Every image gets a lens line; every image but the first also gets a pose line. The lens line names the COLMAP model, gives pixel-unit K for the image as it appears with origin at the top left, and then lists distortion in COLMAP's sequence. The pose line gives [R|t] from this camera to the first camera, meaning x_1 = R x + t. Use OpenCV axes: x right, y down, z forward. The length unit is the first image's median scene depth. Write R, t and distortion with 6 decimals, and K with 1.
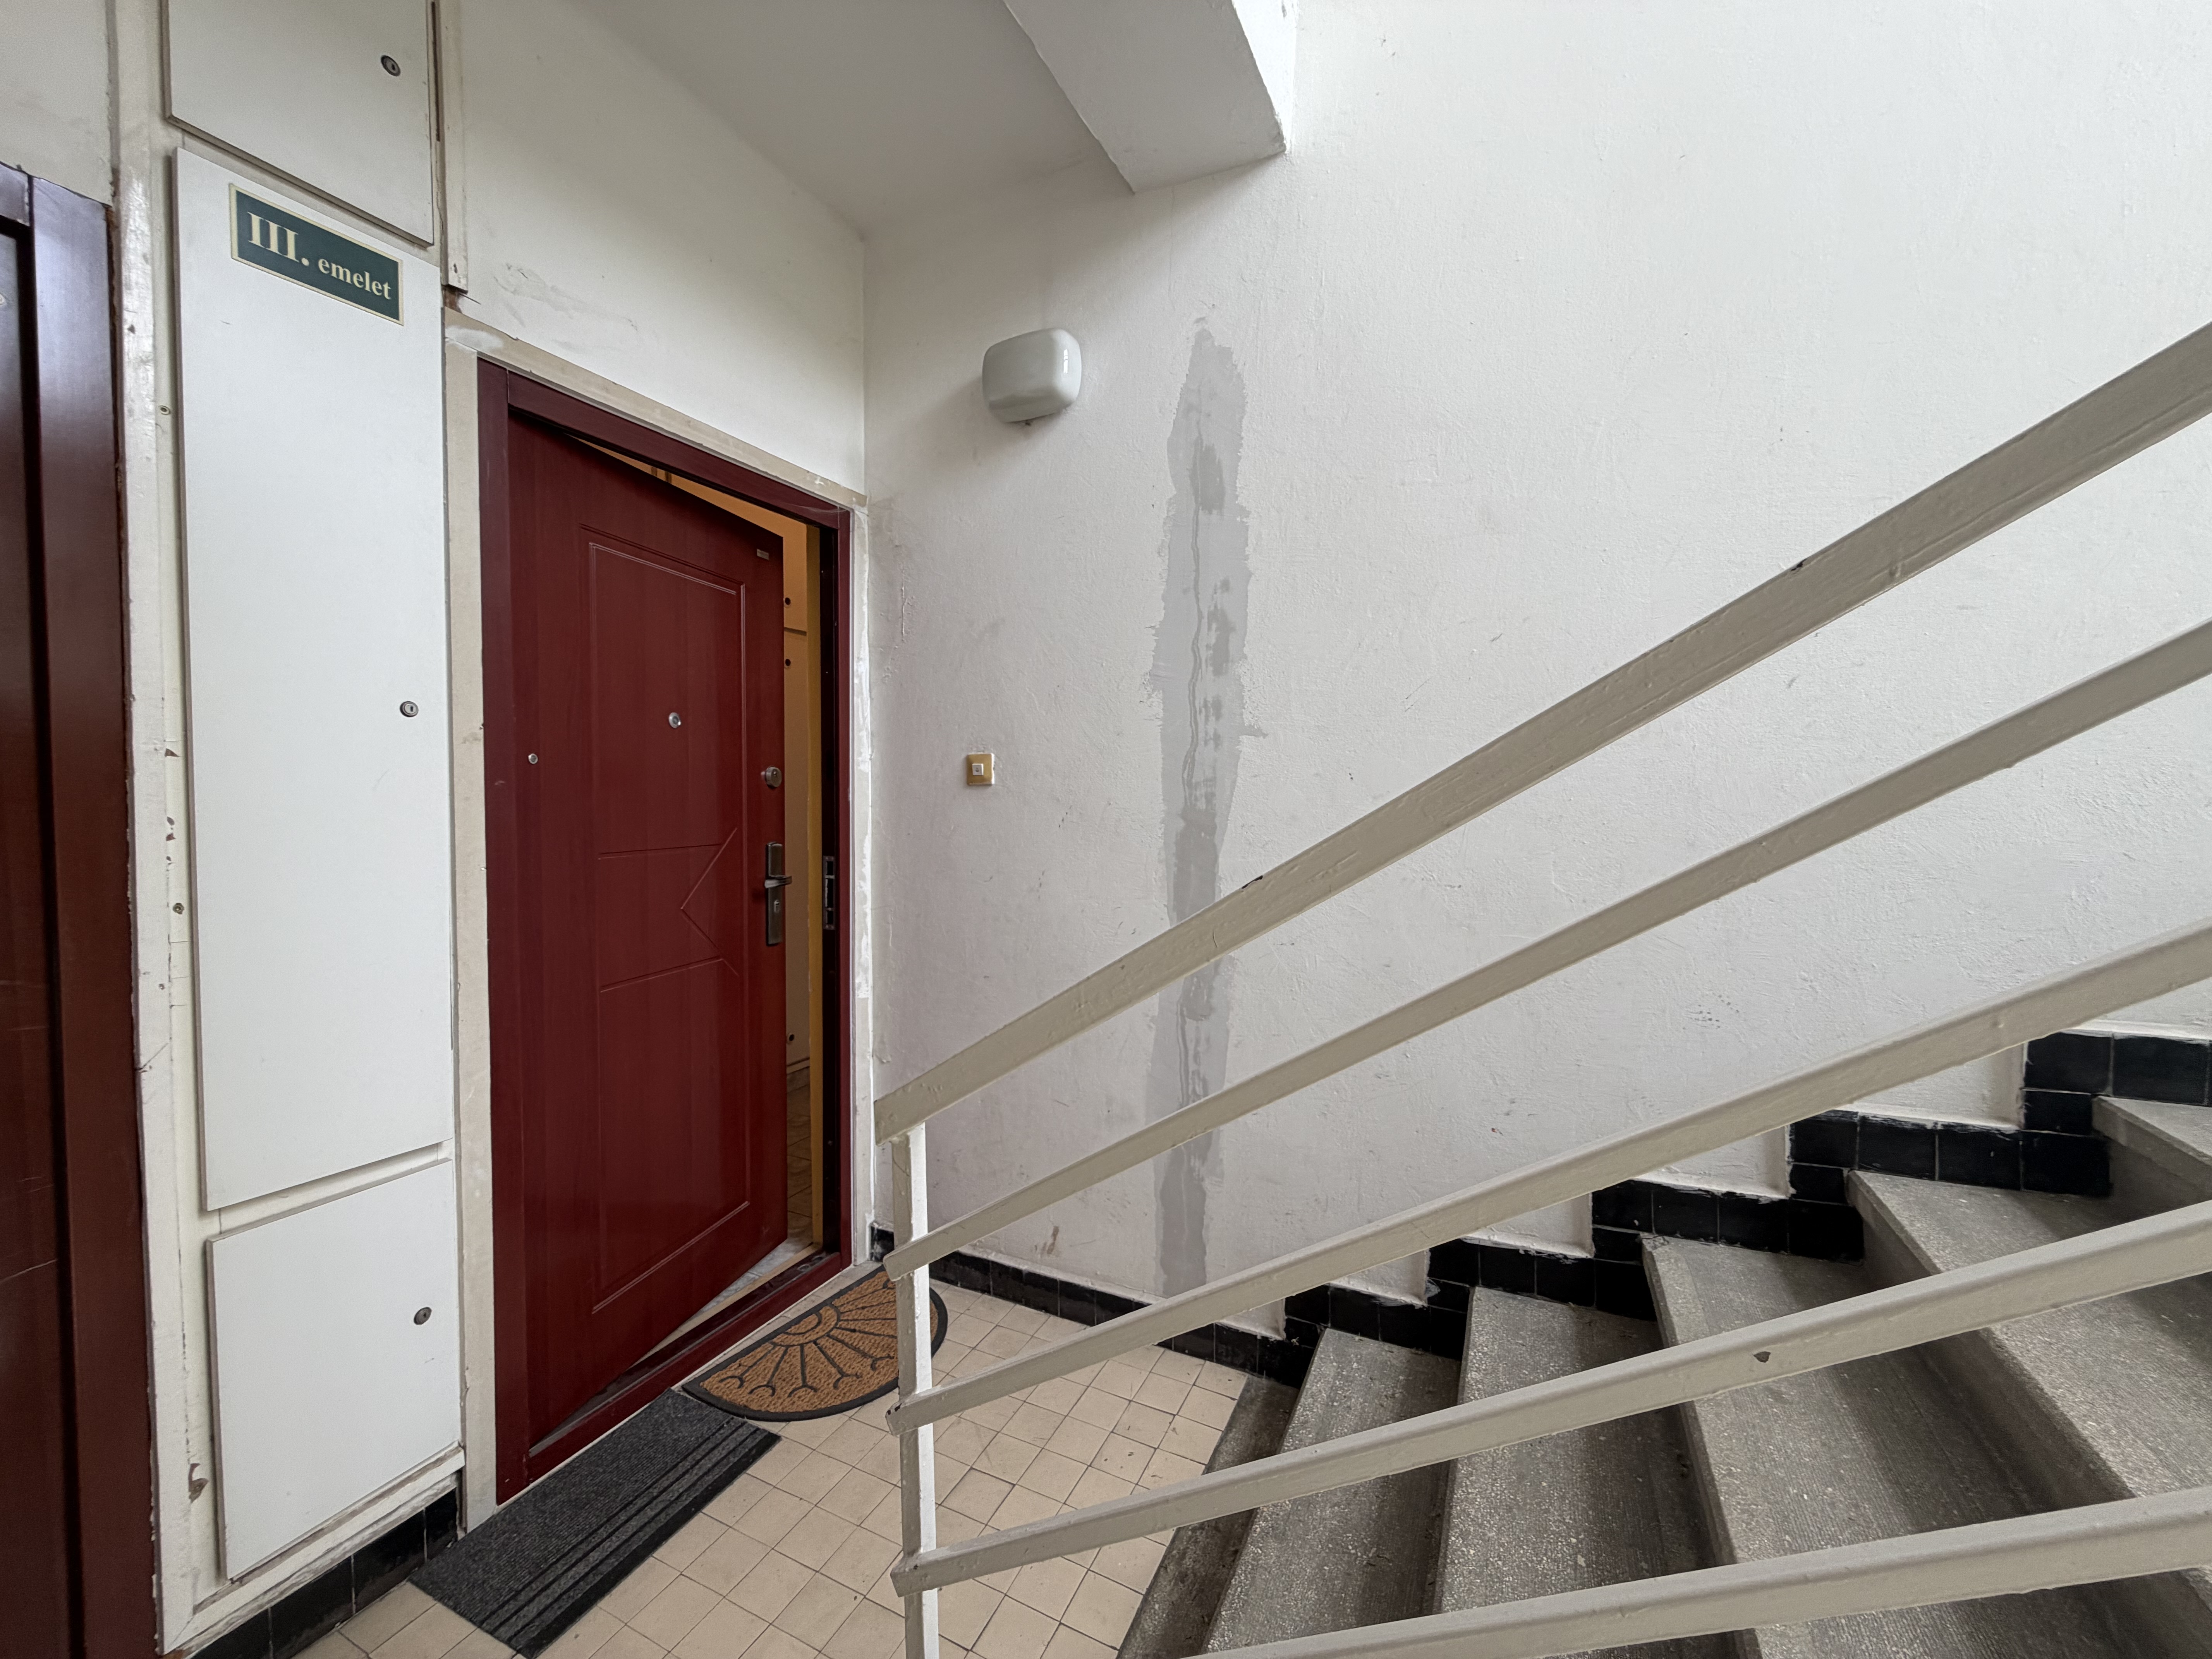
lens RADIAL K [[880.5, 0, 1098.2], [0, 880.5, 829.1], [0, 0, 1]] dist [0.001253, 0.000085]
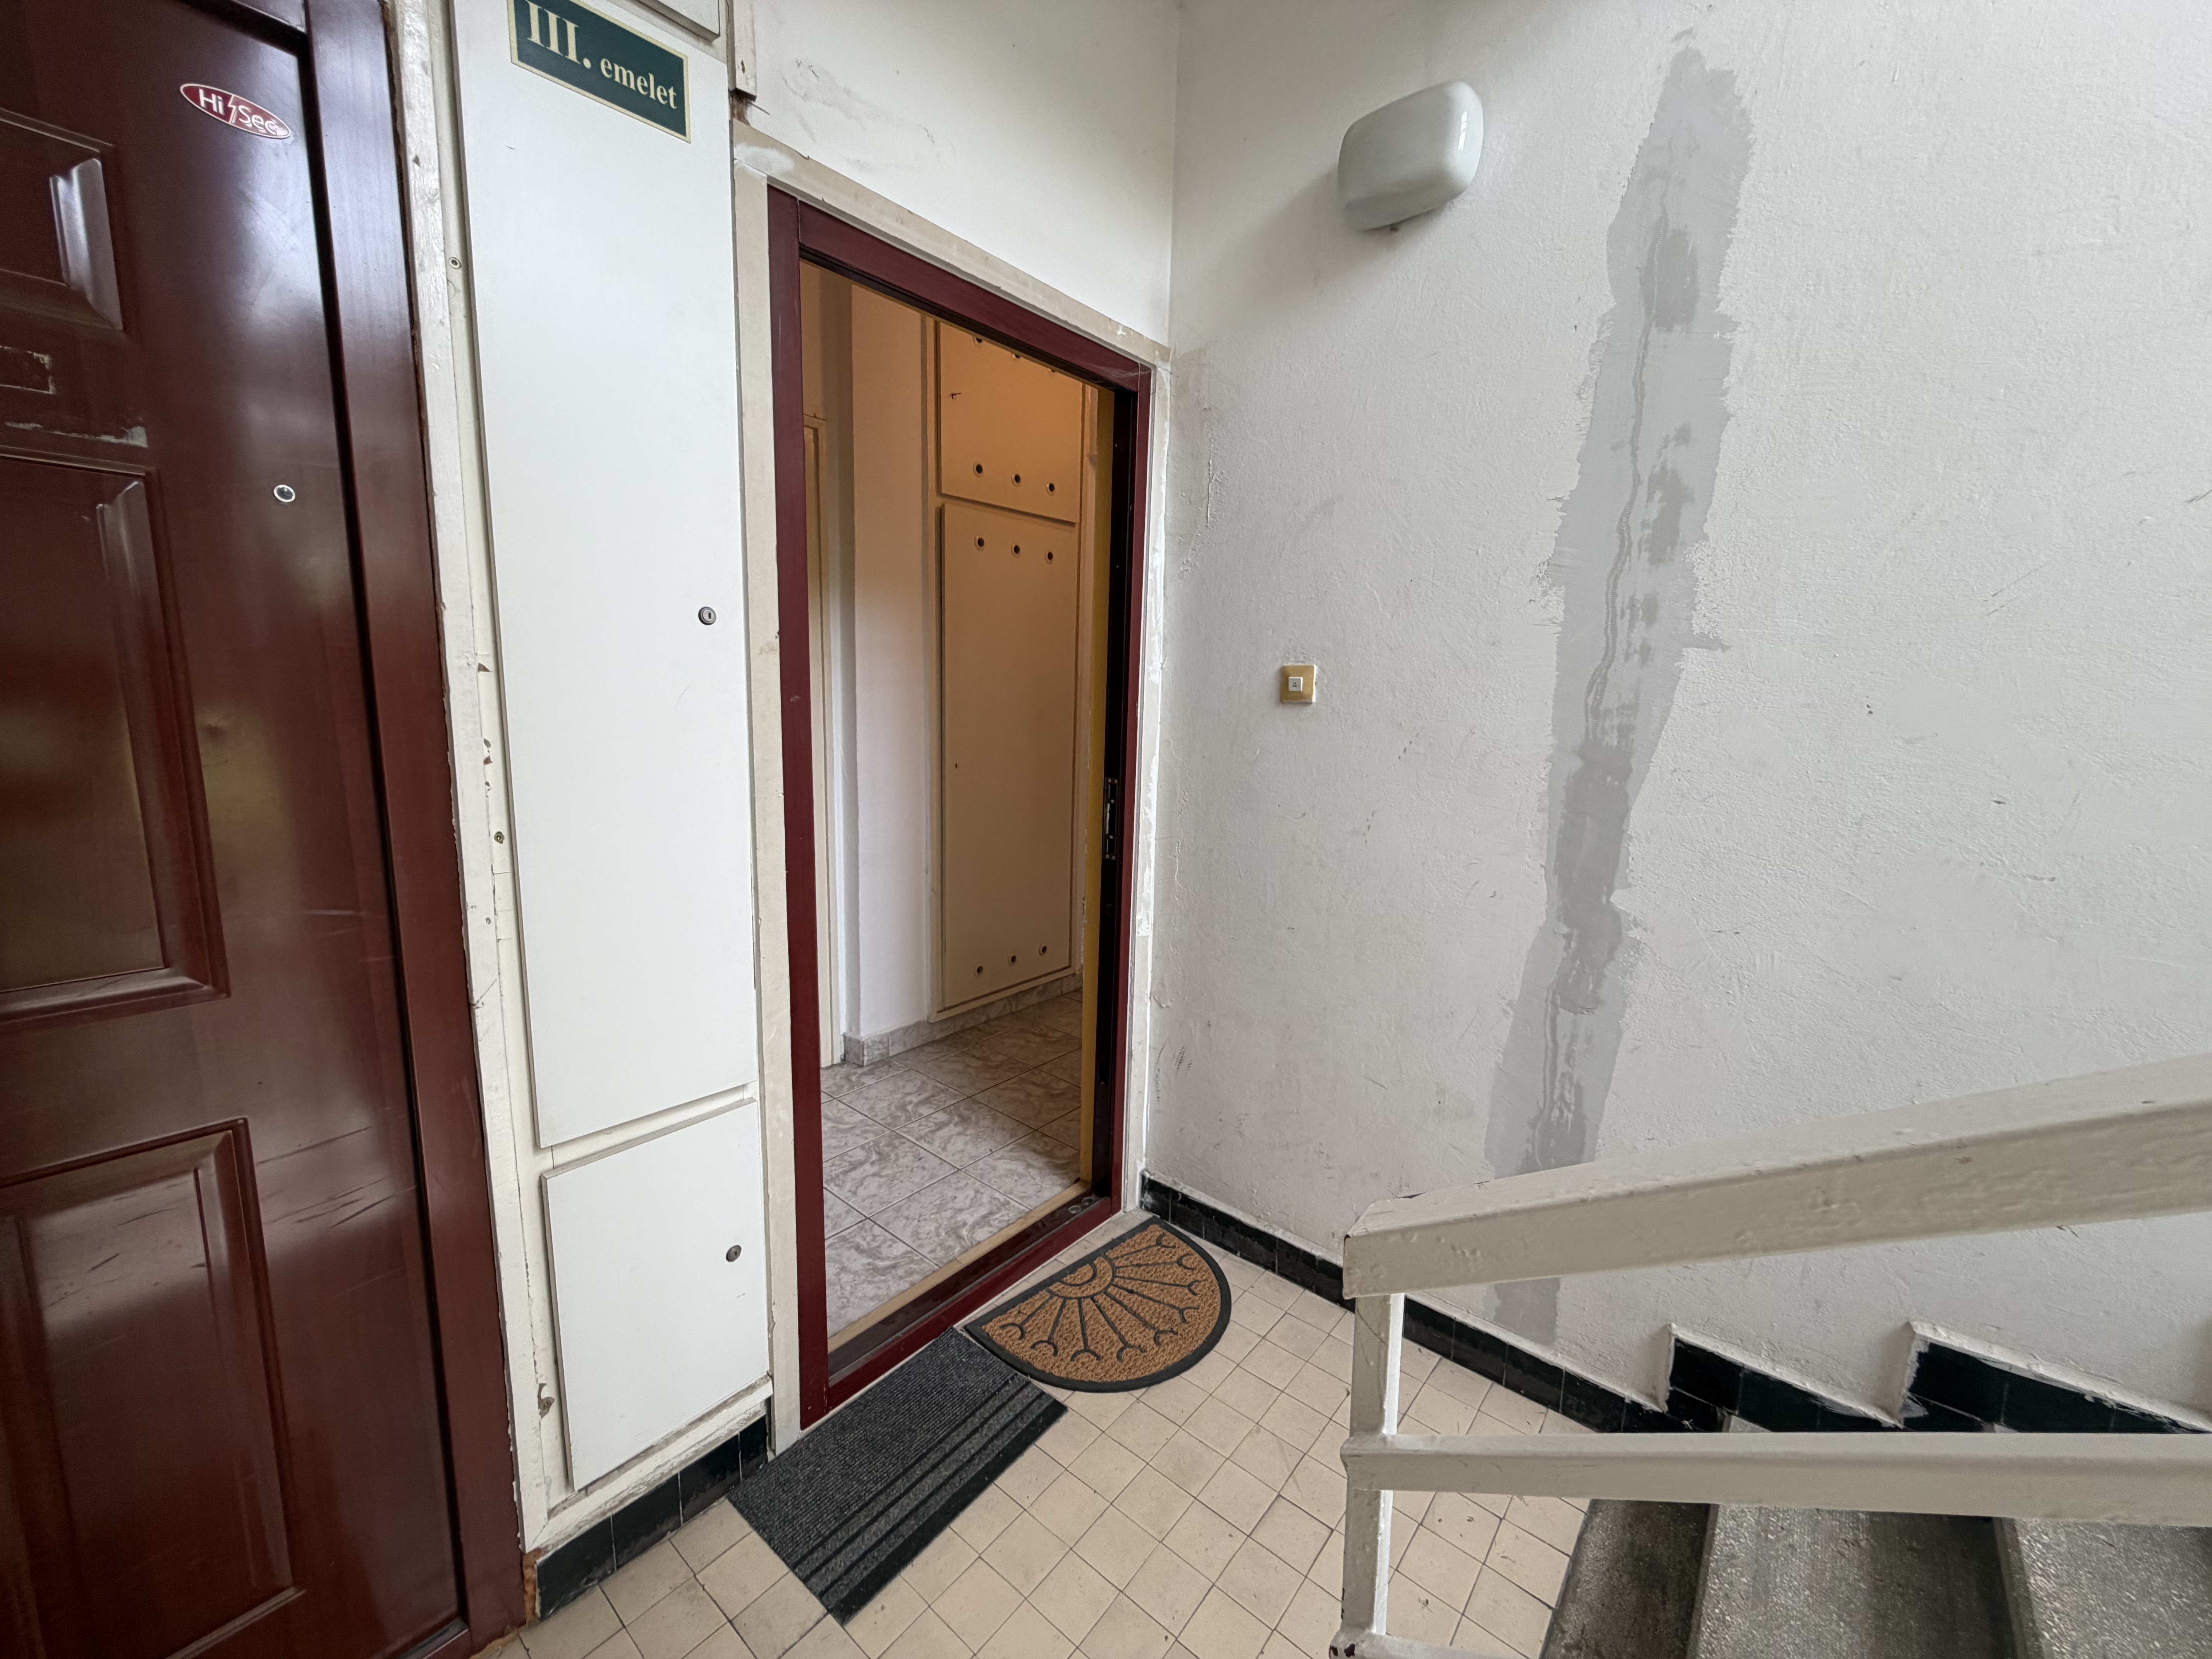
lens RADIAL K [[880.5, 0, 1098.7], [0, 880.5, 828.5], [0, 0, 1]] dist [0.001253, 0.000085]
pose [[0.970878, 0.056691, -0.232772, -0.129600], [-0.029418, 0.992457, 0.119009, -0.029019], [0.237763, -0.108695, 0.965222, 0.153911]]
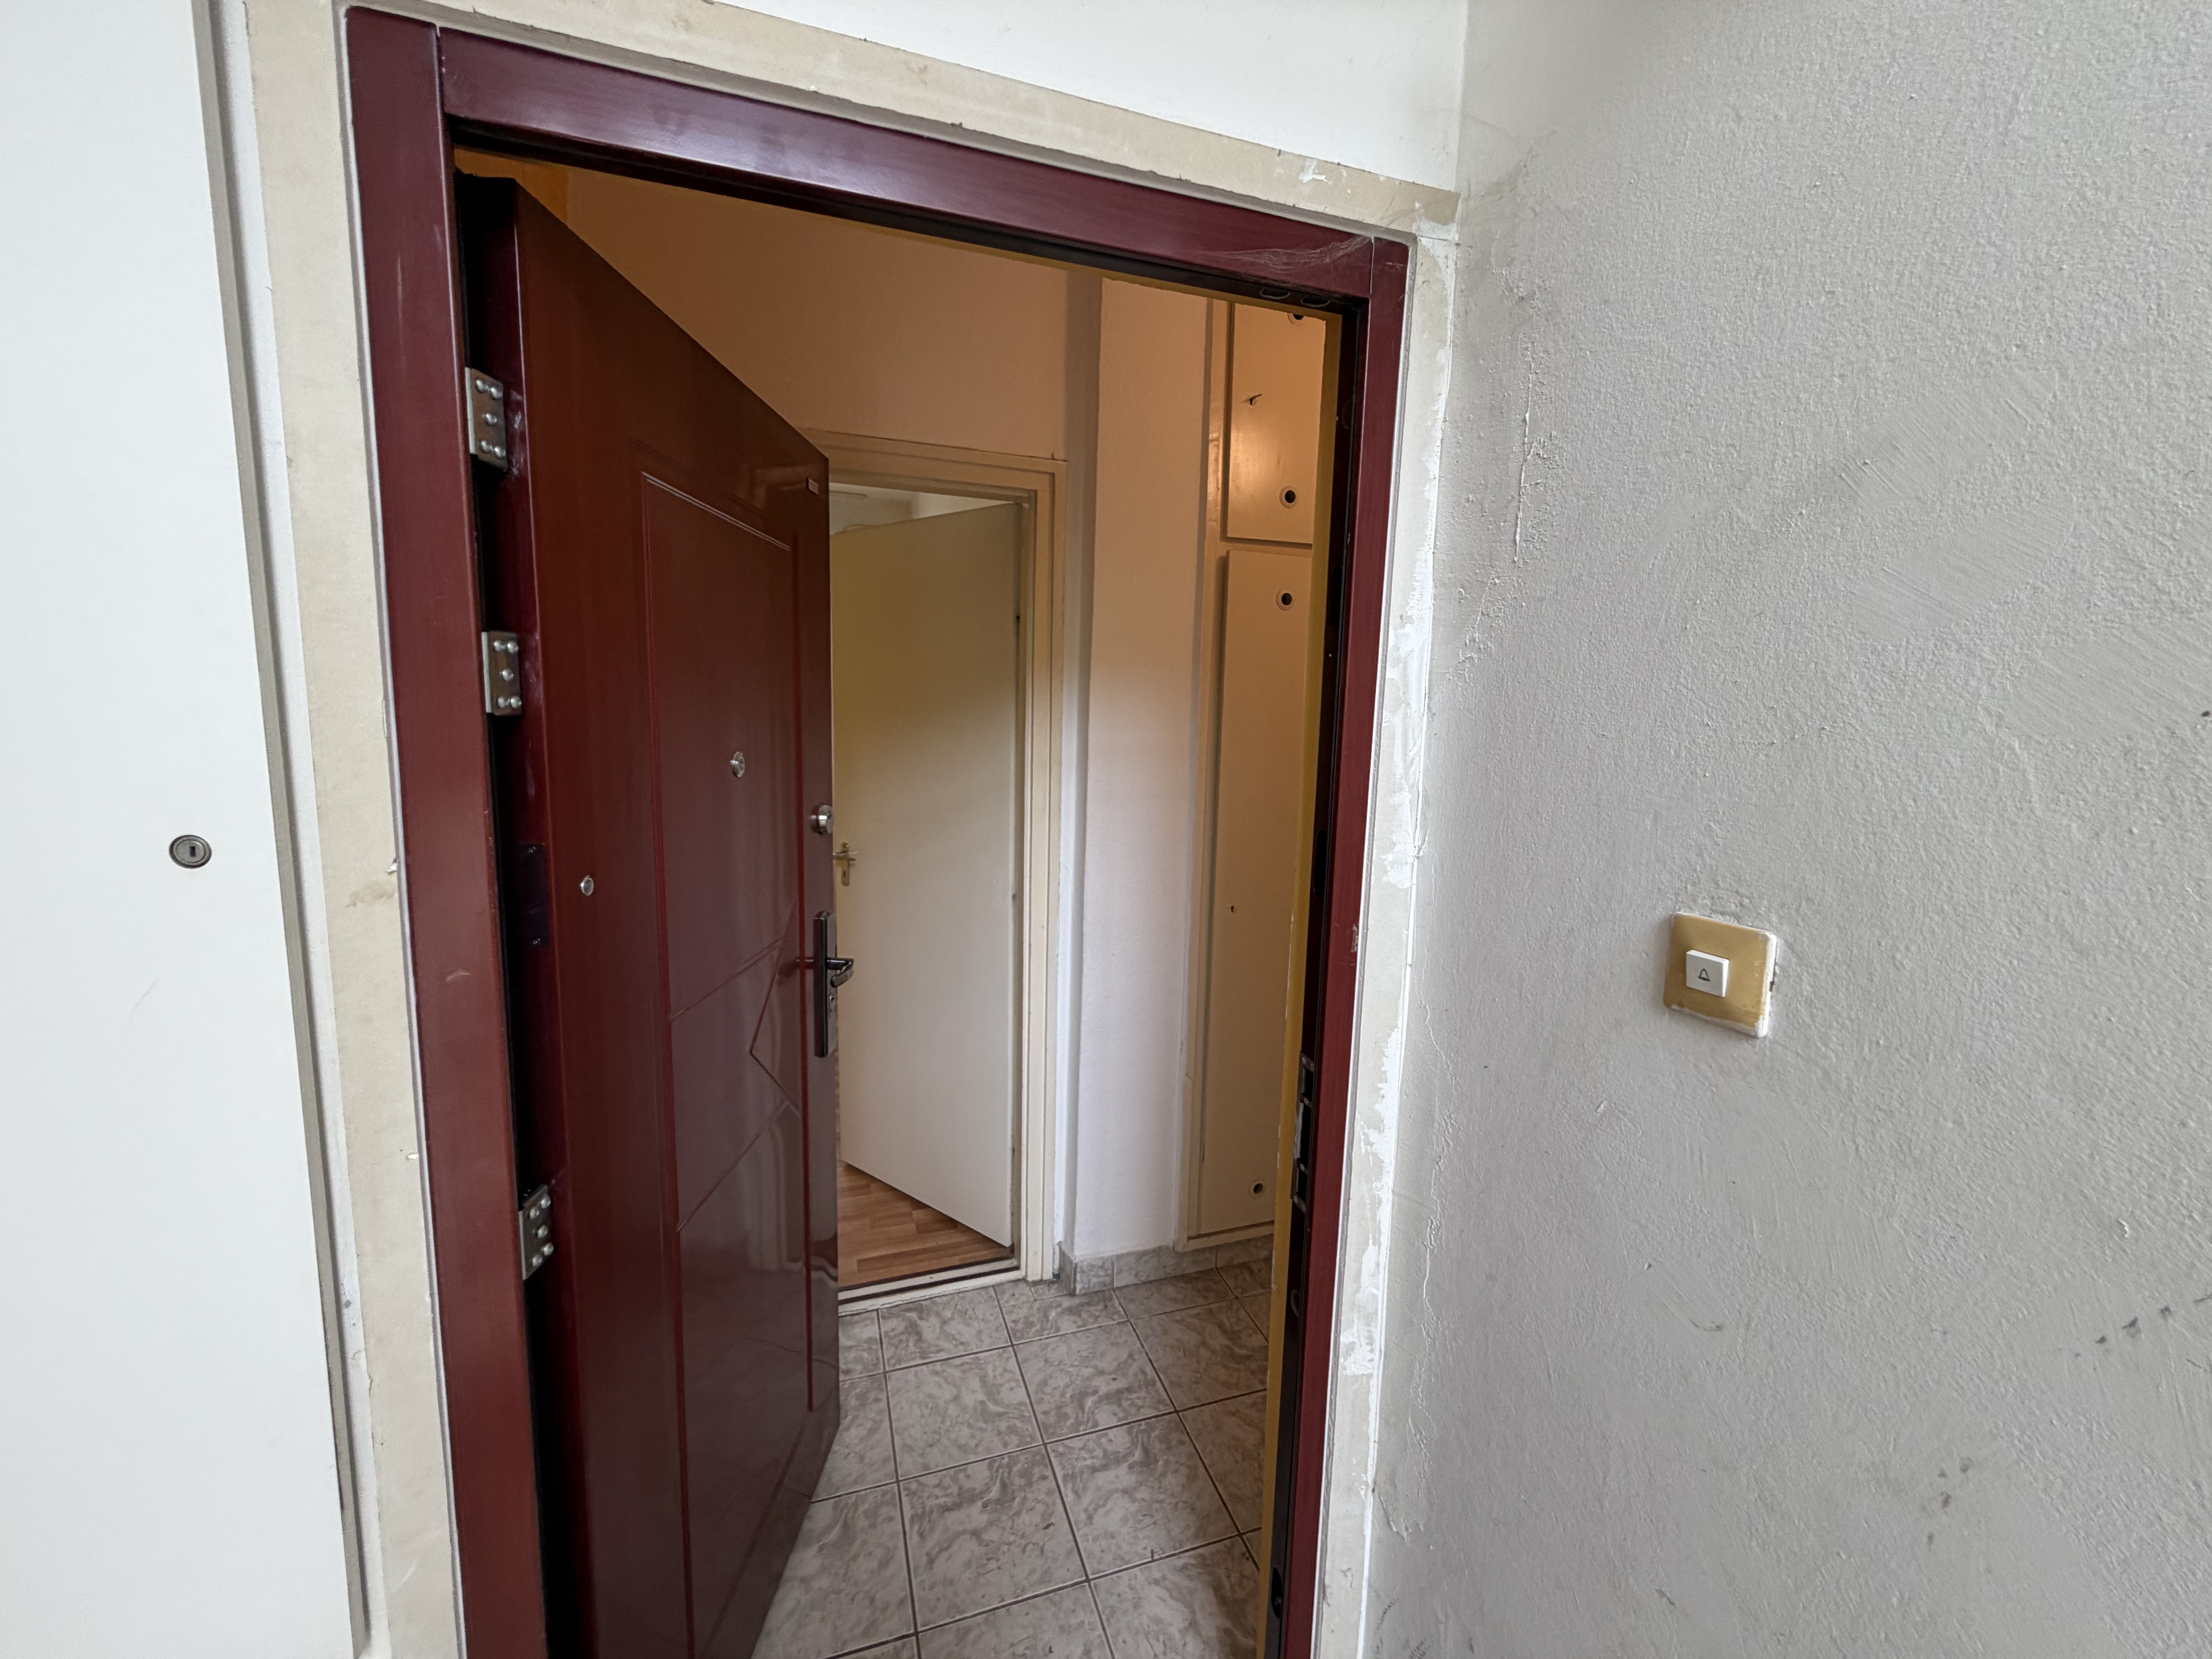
lens RADIAL K [[880.5, 0, 1099.4], [0, 880.5, 827.3], [0, 0, 1]] dist [0.001253, 0.000085]
pose [[0.705318, 0.103816, -0.701248, -0.086021], [-0.049109, 0.993998, 0.097761, -0.153408], [0.707188, -0.034515, 0.706182, 0.715372]]
